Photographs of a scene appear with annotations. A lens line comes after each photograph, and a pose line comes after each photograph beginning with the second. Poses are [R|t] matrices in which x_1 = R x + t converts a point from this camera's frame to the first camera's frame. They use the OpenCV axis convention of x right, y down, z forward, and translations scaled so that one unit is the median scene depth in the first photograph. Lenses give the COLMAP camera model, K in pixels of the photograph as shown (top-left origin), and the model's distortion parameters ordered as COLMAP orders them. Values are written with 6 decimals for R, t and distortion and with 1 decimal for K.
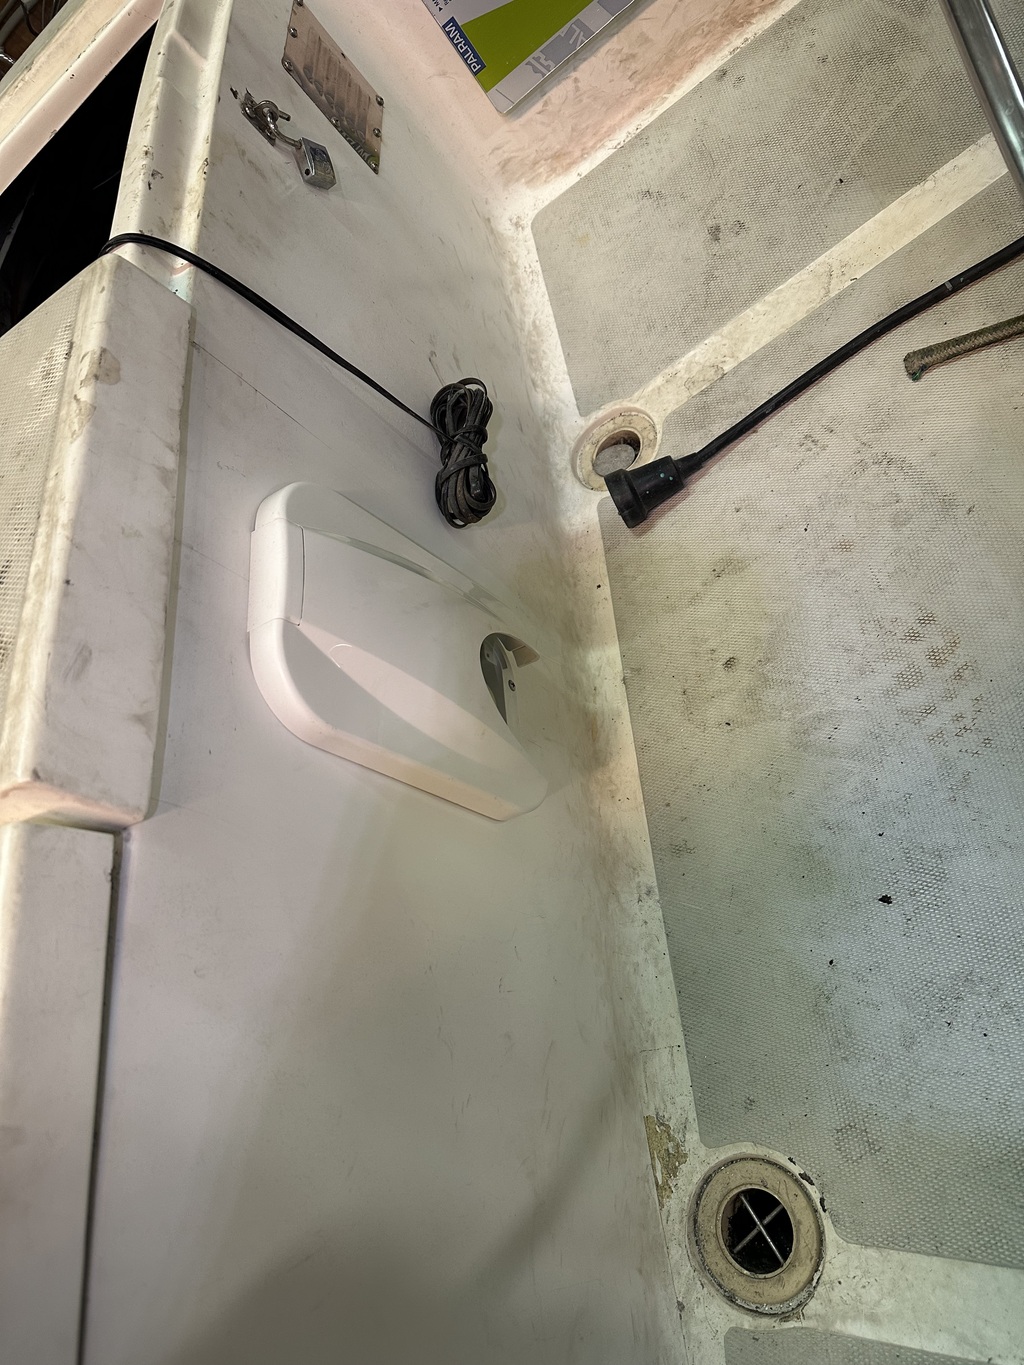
lens RADIAL K [[956.3, 0, 512.3], [0, 956.3, 682.5], [0, 0, 1]] dist [-0.043769, -0.000935]
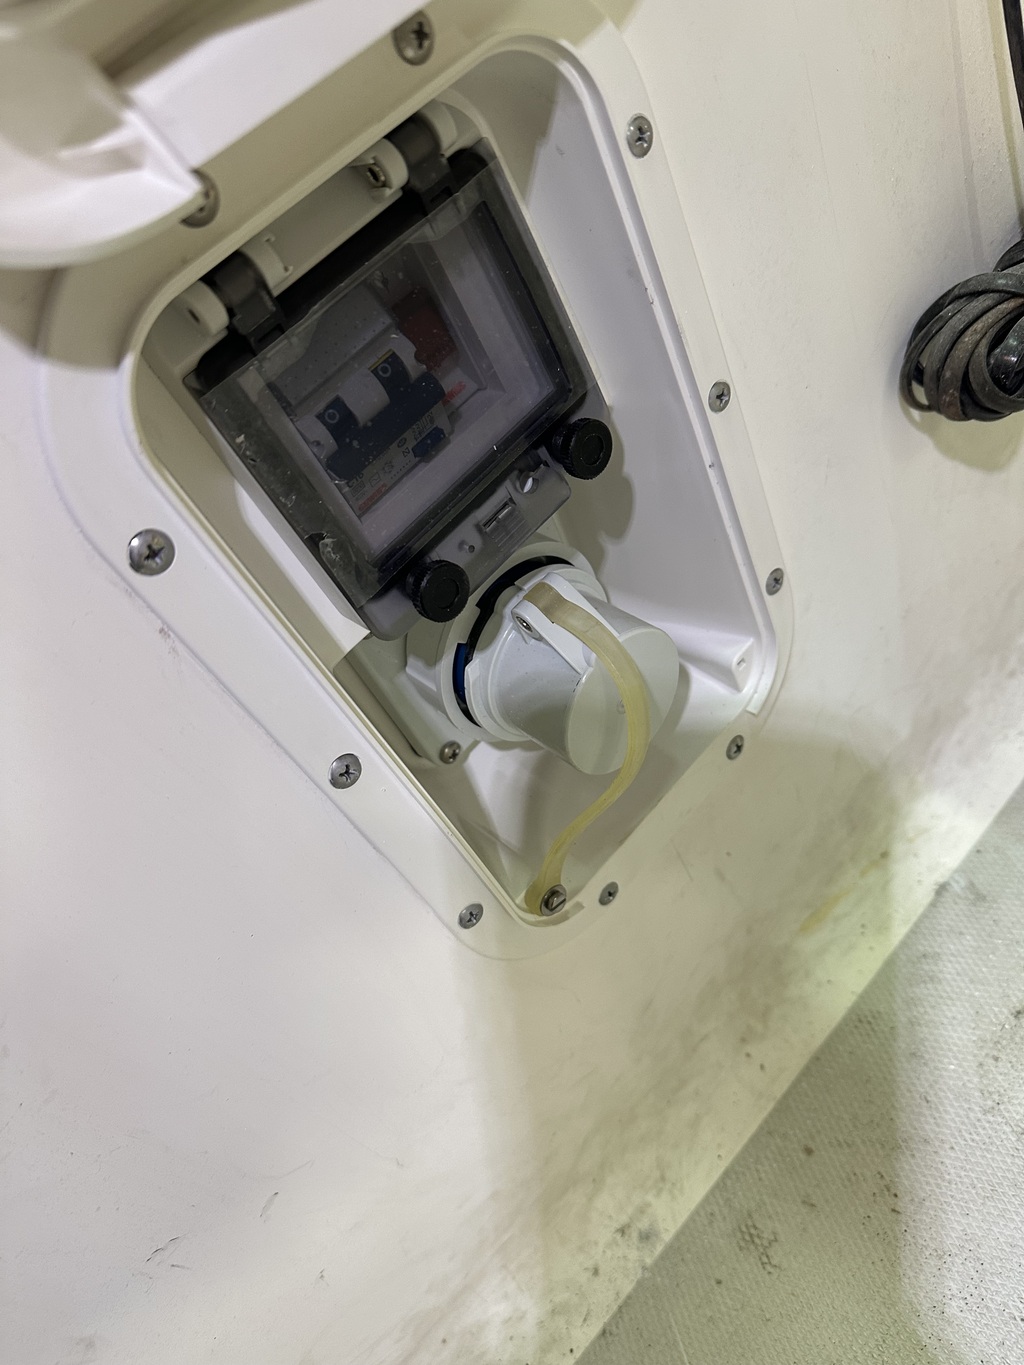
lens RADIAL K [[956.3, 0, 511.4], [0, 956.3, 681.6], [0, 0, 1]] dist [-0.043769, -0.000935]
pose [[0.673431, 0.700344, -0.236661, 0.010338], [-0.653311, 0.713634, 0.252806, -0.062585], [0.345941, -0.015634, 0.938126, 0.523835]]
